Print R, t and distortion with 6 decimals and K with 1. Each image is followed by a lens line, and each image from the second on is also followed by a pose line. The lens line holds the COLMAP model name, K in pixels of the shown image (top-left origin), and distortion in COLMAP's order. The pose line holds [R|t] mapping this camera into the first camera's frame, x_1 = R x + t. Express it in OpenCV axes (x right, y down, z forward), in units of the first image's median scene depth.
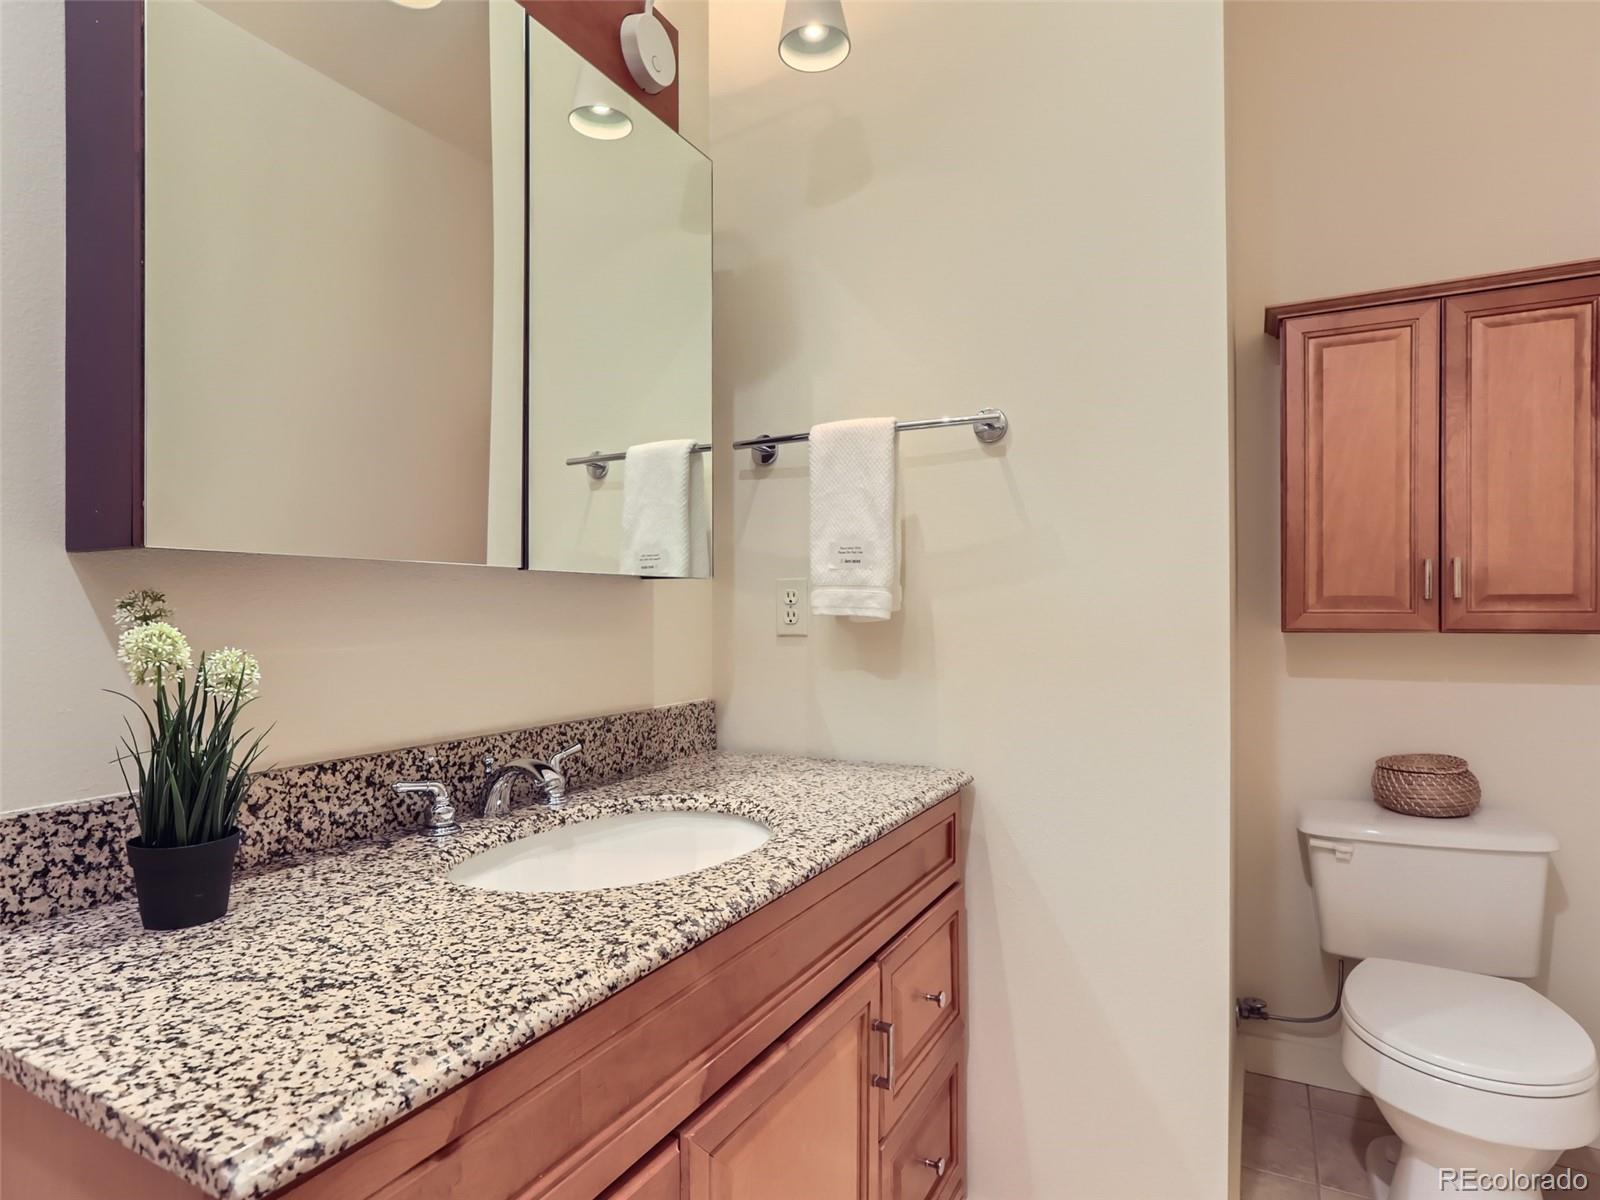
lens RADIAL K [[851.8, 0, 805.1], [0, 851.8, 604.8], [0, 0, 1]] dist [-0.023030, 0.008989]
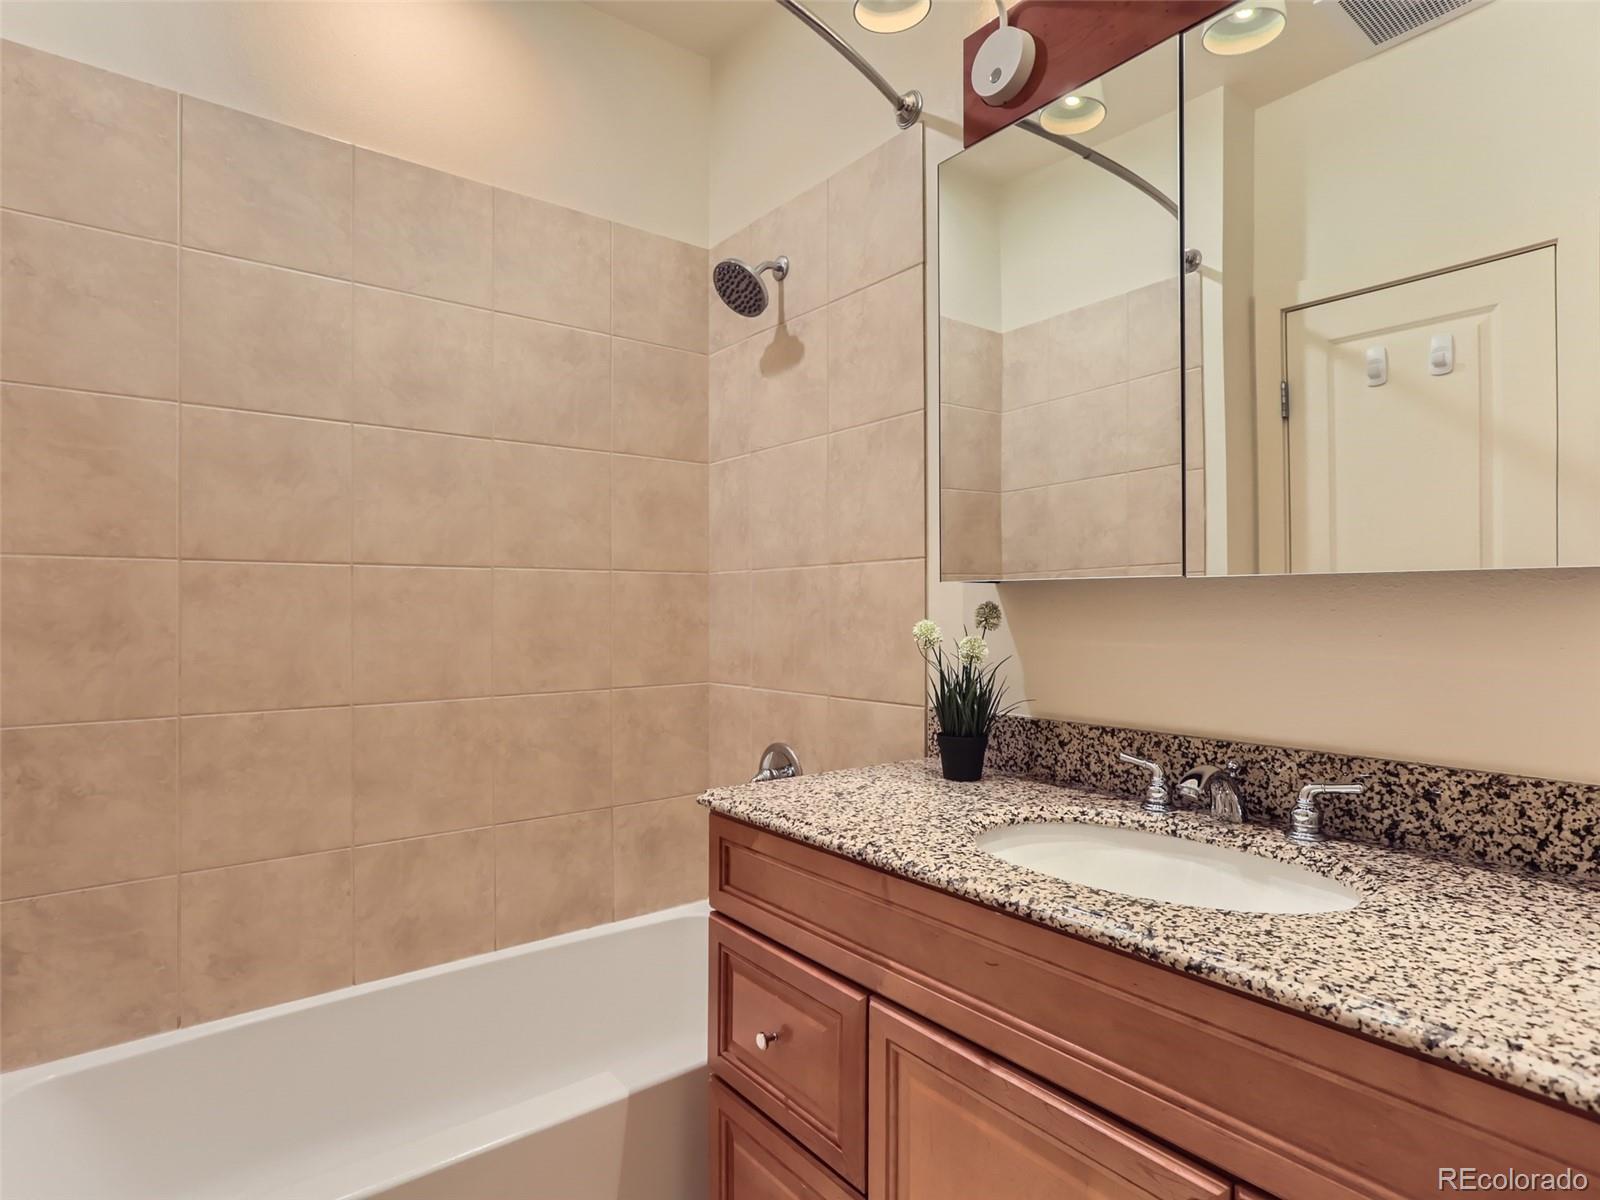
lens RADIAL K [[851.8, 0, 802.7], [0, 851.8, 600.2], [0, 0, 1]] dist [-0.023030, 0.008989]
pose [[-0.382217, -0.004413, -0.924062, 0.840709], [0.003967, 0.999972, -0.006416, -0.009508], [0.924064, -0.006119, -0.382189, 1.022316]]
